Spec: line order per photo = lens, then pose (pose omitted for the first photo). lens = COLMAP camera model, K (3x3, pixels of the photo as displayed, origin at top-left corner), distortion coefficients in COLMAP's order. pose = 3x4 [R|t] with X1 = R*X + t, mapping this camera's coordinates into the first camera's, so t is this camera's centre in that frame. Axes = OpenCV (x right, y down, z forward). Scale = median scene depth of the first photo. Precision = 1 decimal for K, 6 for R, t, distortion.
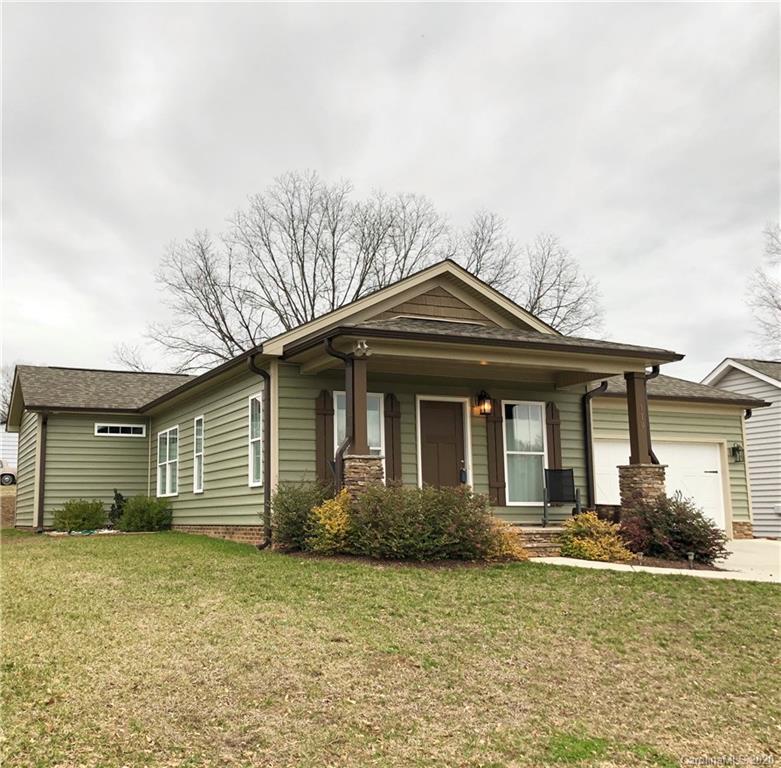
lens RADIAL K [[871.4, 0, 274.5], [0, 871.4, 385.0], [0, 0, 1]] dist [-0.001653, -0.028944]
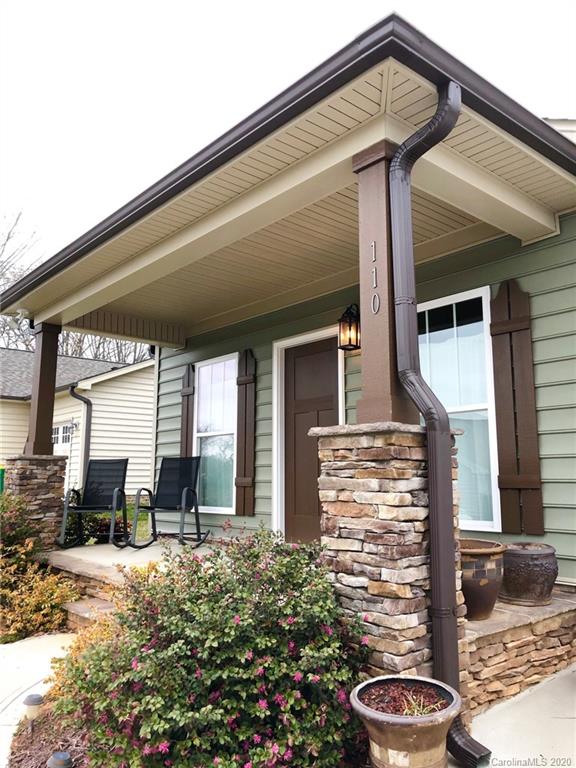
lens RADIAL K [[624.6, 0, 292.5], [0, 624.6, 374.4], [0, 0, 1]] dist [0.070967, -0.085267]
pose [[0.342672, -0.157299, -0.926193, 0.581988], [0.142553, 0.983173, -0.114235, 0.087832], [0.928577, -0.092887, 0.359329, 0.828351]]
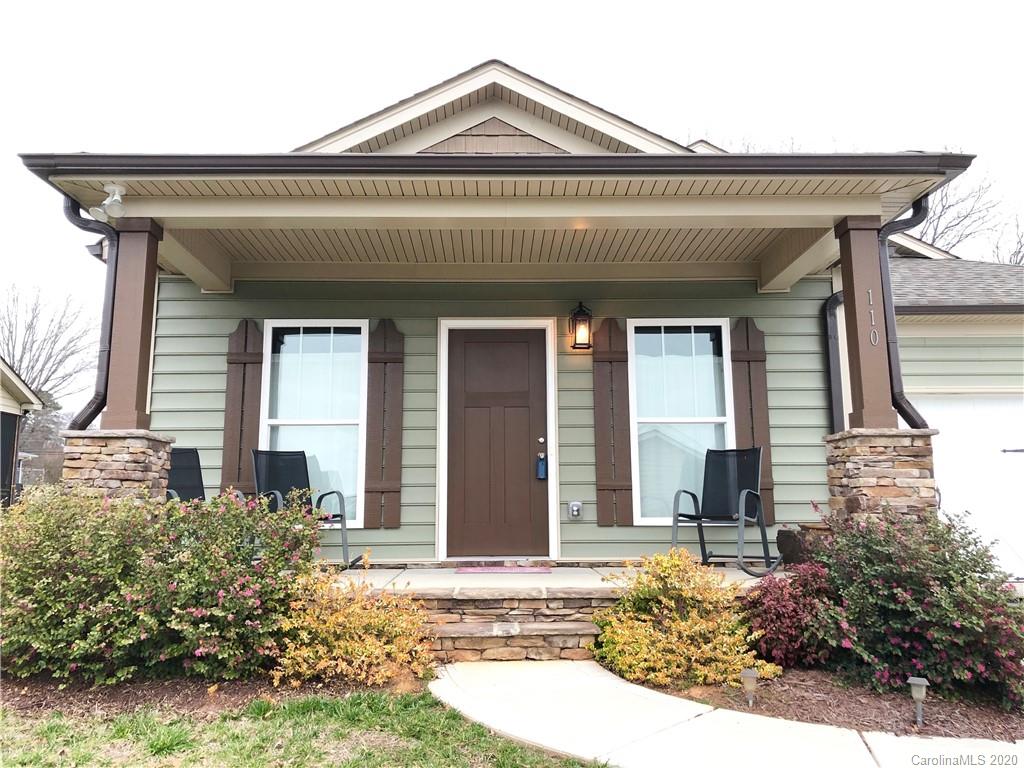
lens RADIAL K [[832.8, 0, 513.9], [0, 832.8, 375.7], [0, 0, 1]] dist [0.070967, -0.085267]
pose [[0.941215, -0.061913, -0.332085, 0.367338], [0.056486, 0.998065, -0.025979, 0.061041], [0.333051, 0.005693, 0.942892, 0.521965]]
